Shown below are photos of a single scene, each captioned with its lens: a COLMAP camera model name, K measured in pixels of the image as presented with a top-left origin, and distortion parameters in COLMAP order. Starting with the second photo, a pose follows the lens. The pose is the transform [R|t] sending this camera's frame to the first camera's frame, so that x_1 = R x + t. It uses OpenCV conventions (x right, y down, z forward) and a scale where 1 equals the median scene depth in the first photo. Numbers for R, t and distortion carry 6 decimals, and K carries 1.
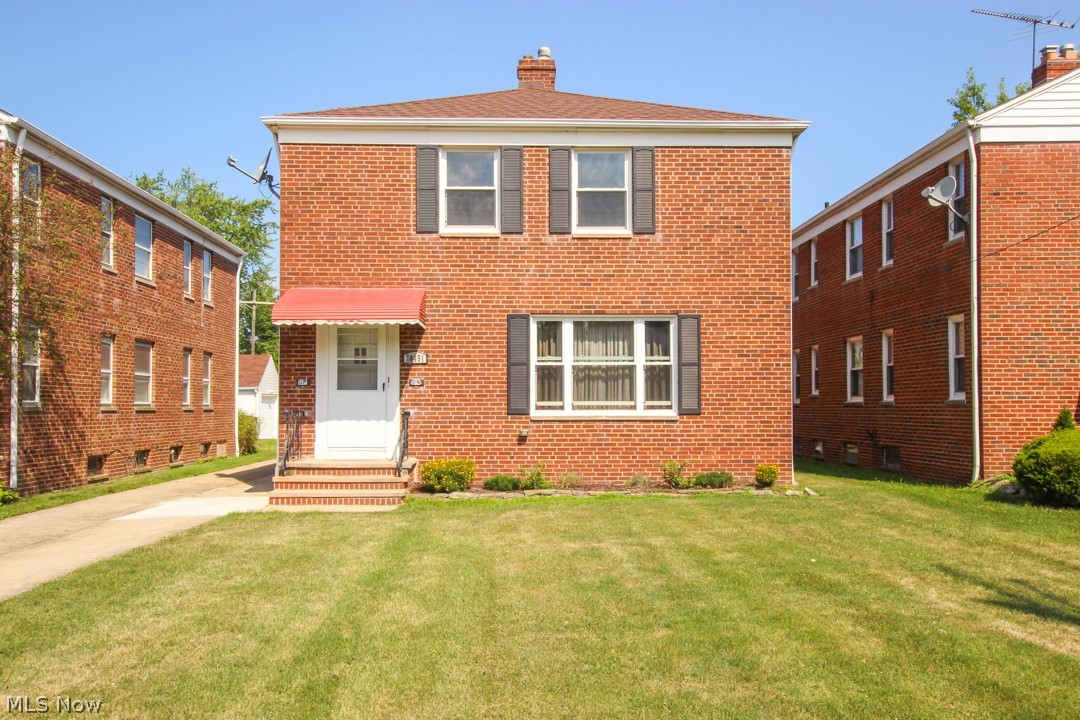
lens RADIAL K [[930.2, 0, 538.7], [0, 930.2, 371.2], [0, 0, 1]] dist [0.078427, 0.015746]
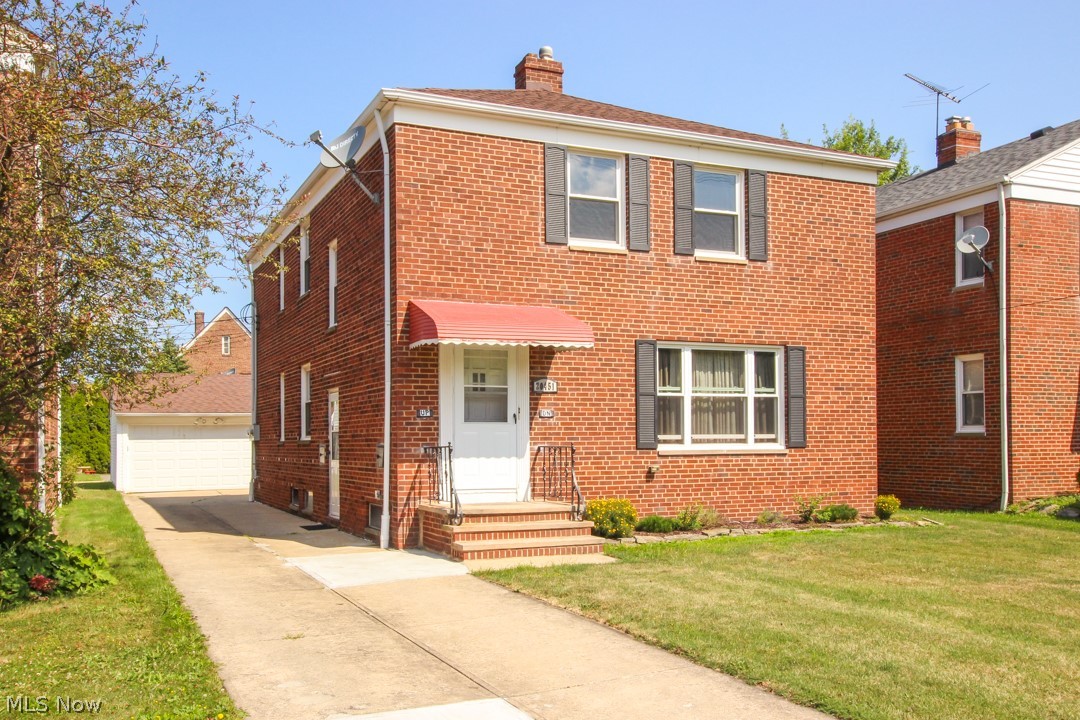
lens RADIAL K [[973.7, 0, 539.6], [0, 973.7, 408.4], [0, 0, 1]] dist [0.089052, 0.011085]
pose [[0.920065, 0.007736, 0.391689, -0.493267], [-0.011044, 0.999920, 0.006191, 0.001518], [-0.391610, -0.010022, 0.920077, 0.154368]]
